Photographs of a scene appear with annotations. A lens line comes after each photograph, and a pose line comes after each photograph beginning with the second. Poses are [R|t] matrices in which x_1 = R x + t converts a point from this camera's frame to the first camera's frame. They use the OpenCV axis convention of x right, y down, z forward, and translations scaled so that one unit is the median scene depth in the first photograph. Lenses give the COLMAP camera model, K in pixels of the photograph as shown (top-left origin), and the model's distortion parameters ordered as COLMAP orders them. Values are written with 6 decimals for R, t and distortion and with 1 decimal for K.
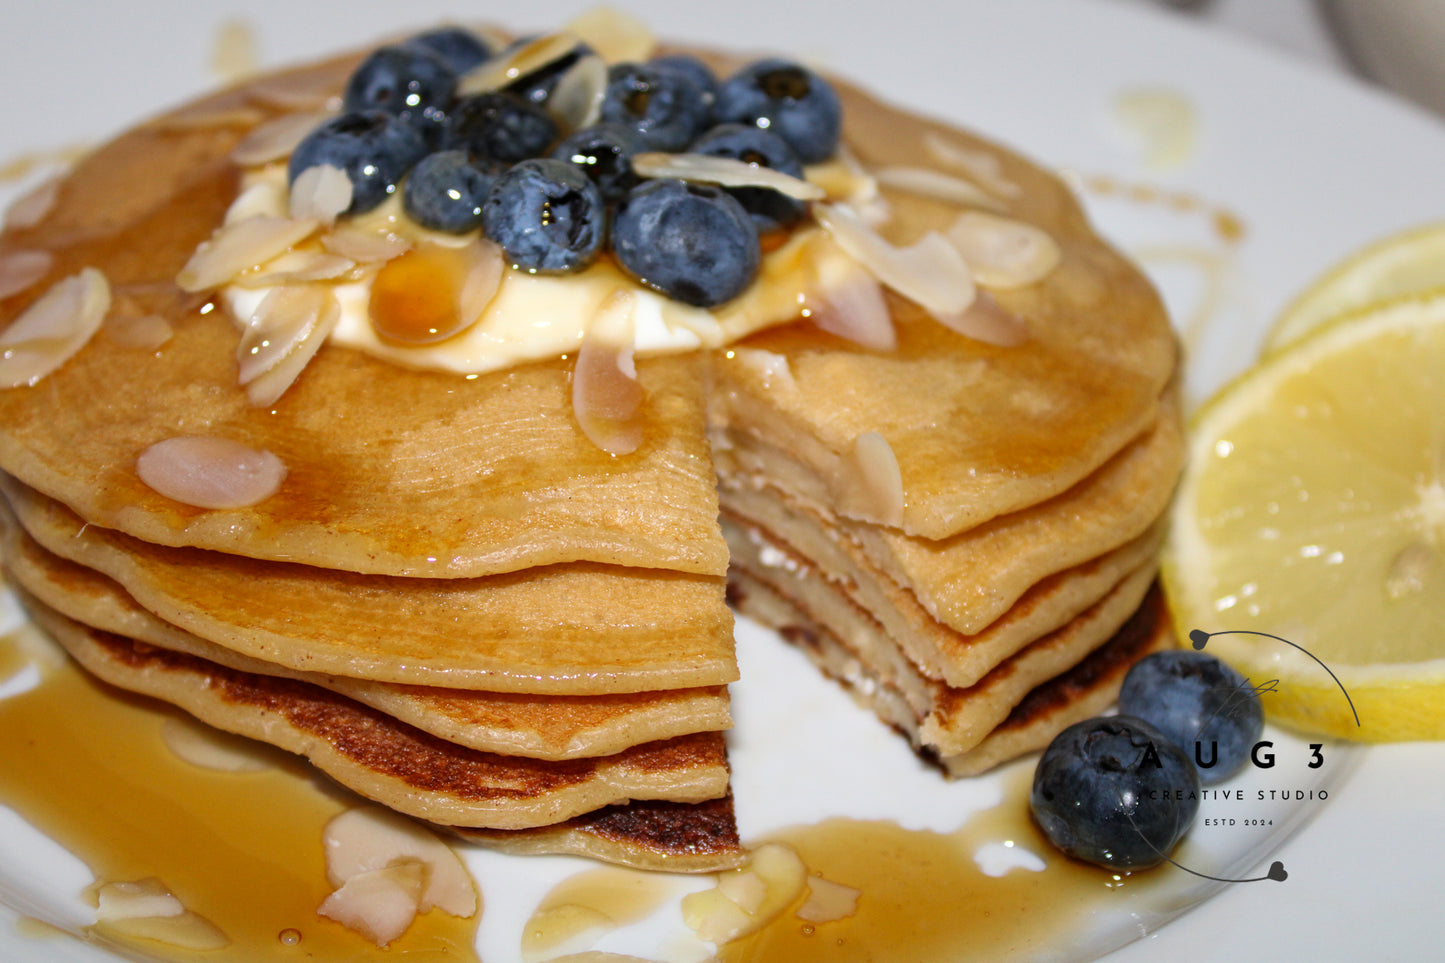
lens RADIAL K [[2424.3, 0, 746.9], [0, 2424.3, 471.2], [0, 0, 1]] dist [-0.008286, 0.000000]
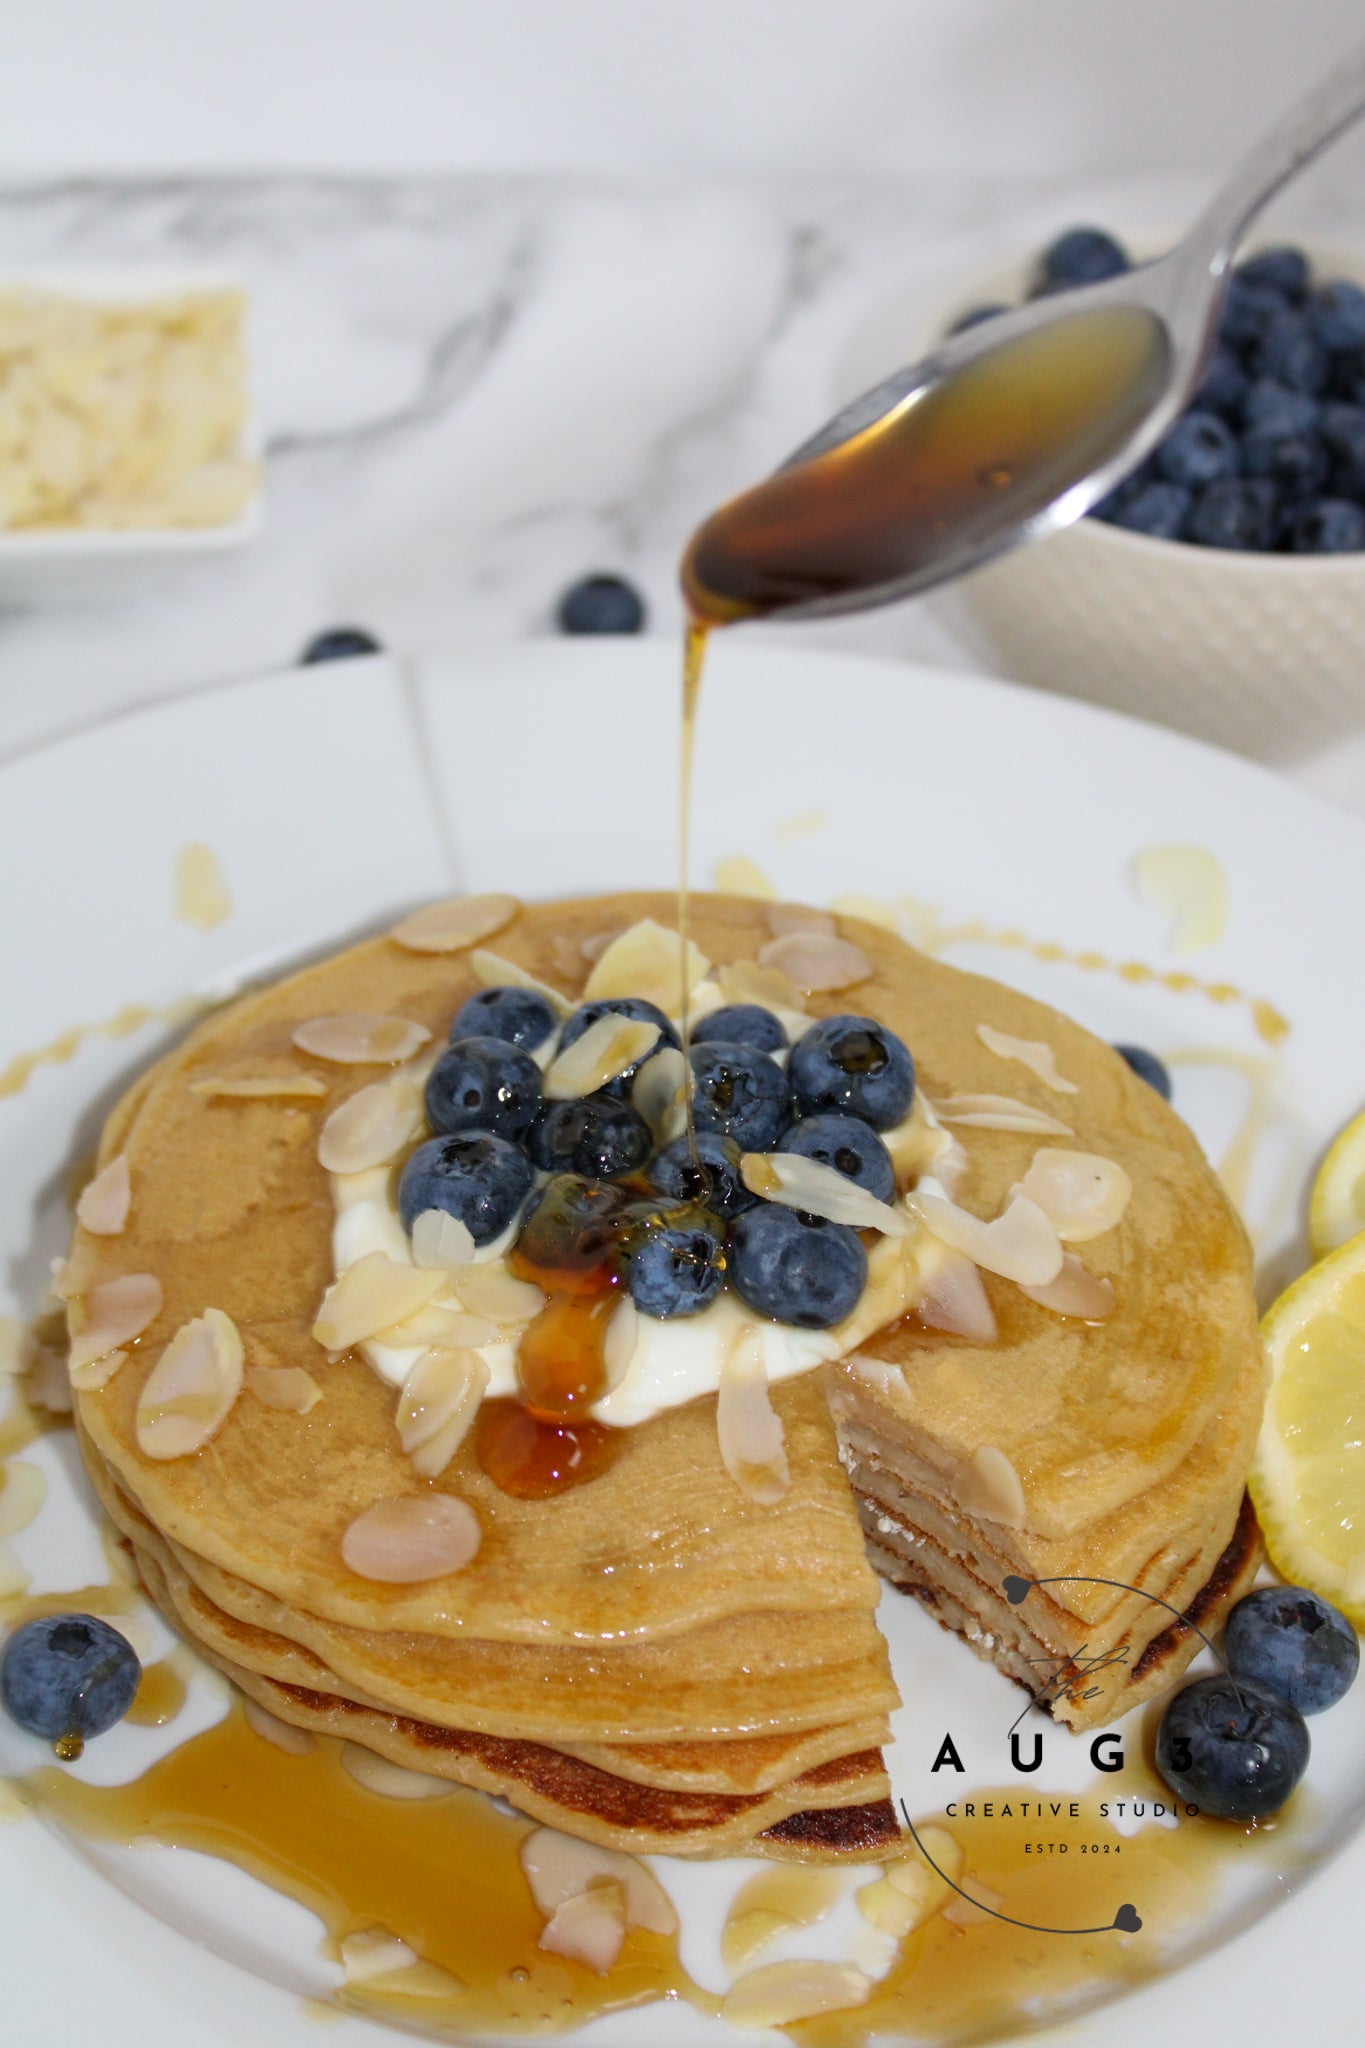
lens RADIAL K [[3436.0, 0, 674.4], [0, 3436.0, 984.1], [0, 0, 1]] dist [-0.008286, 0.000000]
pose [[0.995200, -0.077182, 0.060163, -0.164068], [0.070098, 0.991225, 0.112070, -0.396920], [-0.068285, -0.107314, 0.991877, -0.478790]]
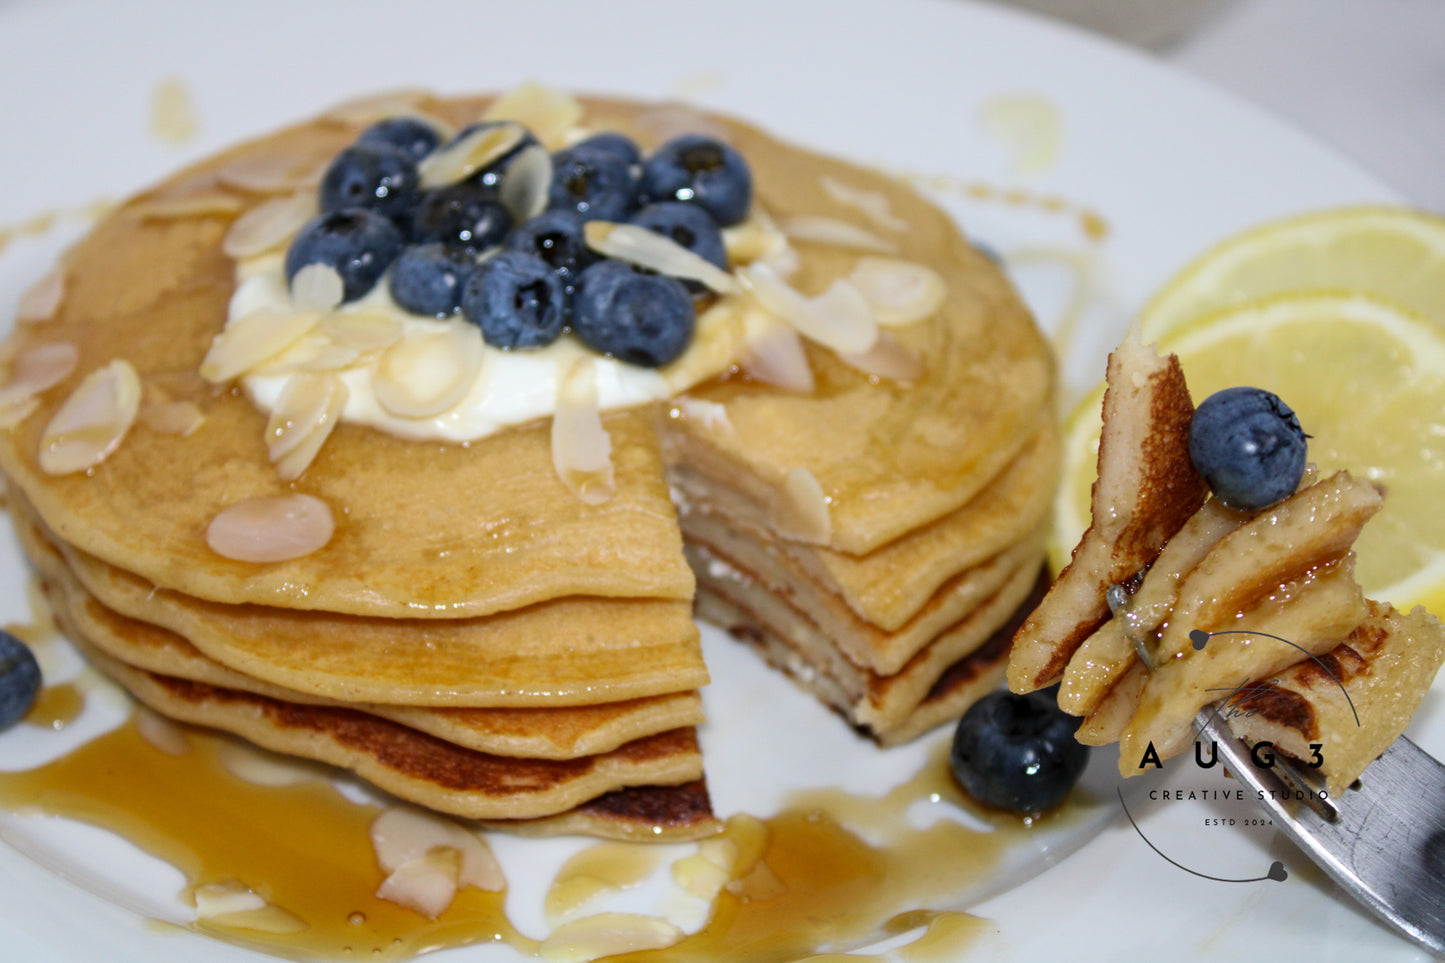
lens RADIAL K [[2746.8, 0, 715.0], [0, 2746.8, 480.0], [0, 0, 1]] dist [0.032053, 0.000000]
pose [[0.996951, -0.063957, 0.044703, -0.052166], [0.061862, 0.996988, 0.046778, -0.075599], [-0.047560, -0.043870, 0.997905, -0.353586]]
